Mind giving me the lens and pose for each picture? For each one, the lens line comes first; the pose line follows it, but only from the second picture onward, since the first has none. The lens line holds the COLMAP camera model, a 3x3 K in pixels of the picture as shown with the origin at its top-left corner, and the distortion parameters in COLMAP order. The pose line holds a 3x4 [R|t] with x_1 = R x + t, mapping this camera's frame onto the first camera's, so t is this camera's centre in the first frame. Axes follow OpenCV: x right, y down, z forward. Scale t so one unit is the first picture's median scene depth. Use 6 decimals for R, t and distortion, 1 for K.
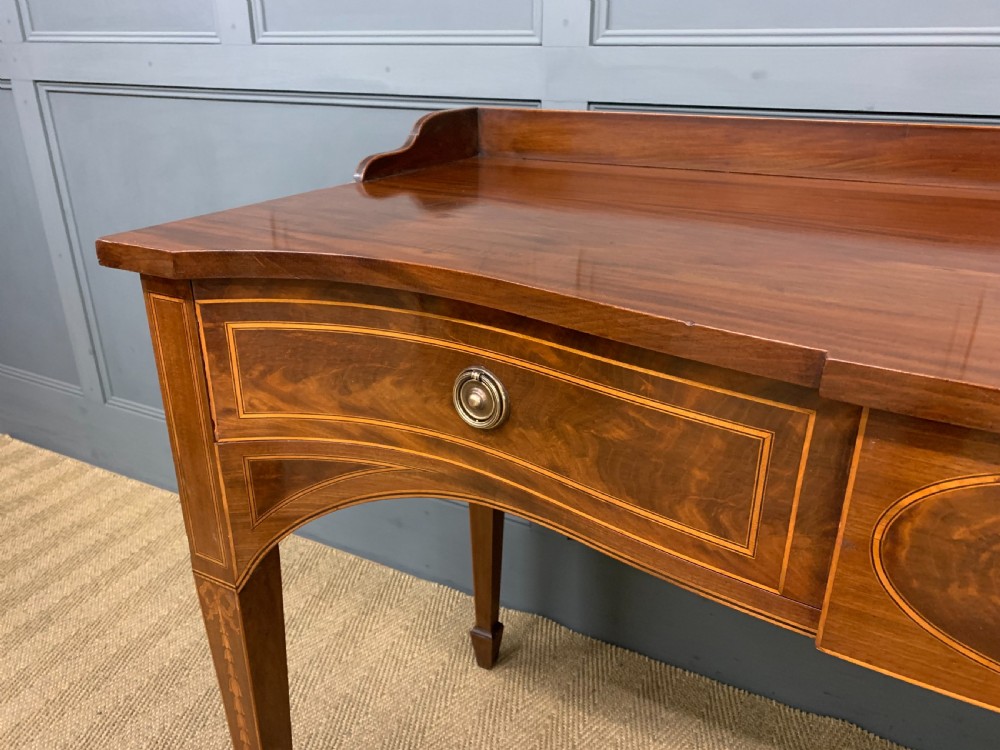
lens RADIAL K [[759.0, 0, 504.1], [0, 759.0, 377.3], [0, 0, 1]] dist [0.027854, -0.019582]
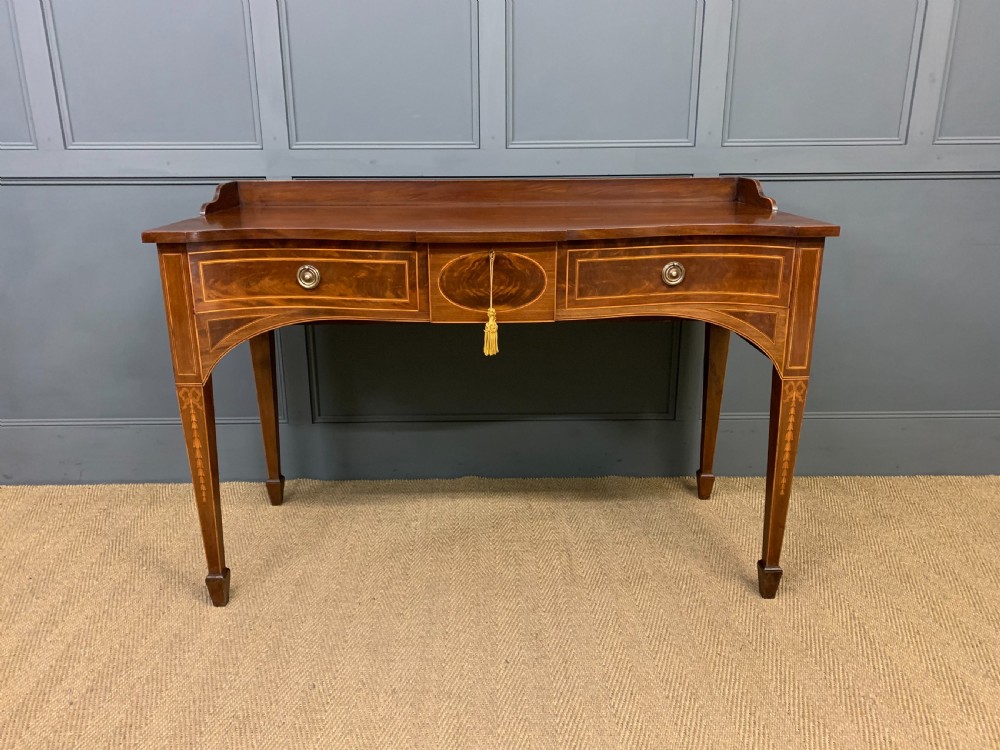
lens RADIAL K [[759.0, 0, 489.0], [0, 759.0, 372.9], [0, 0, 1]] dist [0.027854, -0.019582]
pose [[0.883825, -0.146544, 0.444272, -0.669547], [0.191256, 0.979868, -0.057270, 0.598733], [-0.426935, 0.135587, 0.894060, -1.573997]]
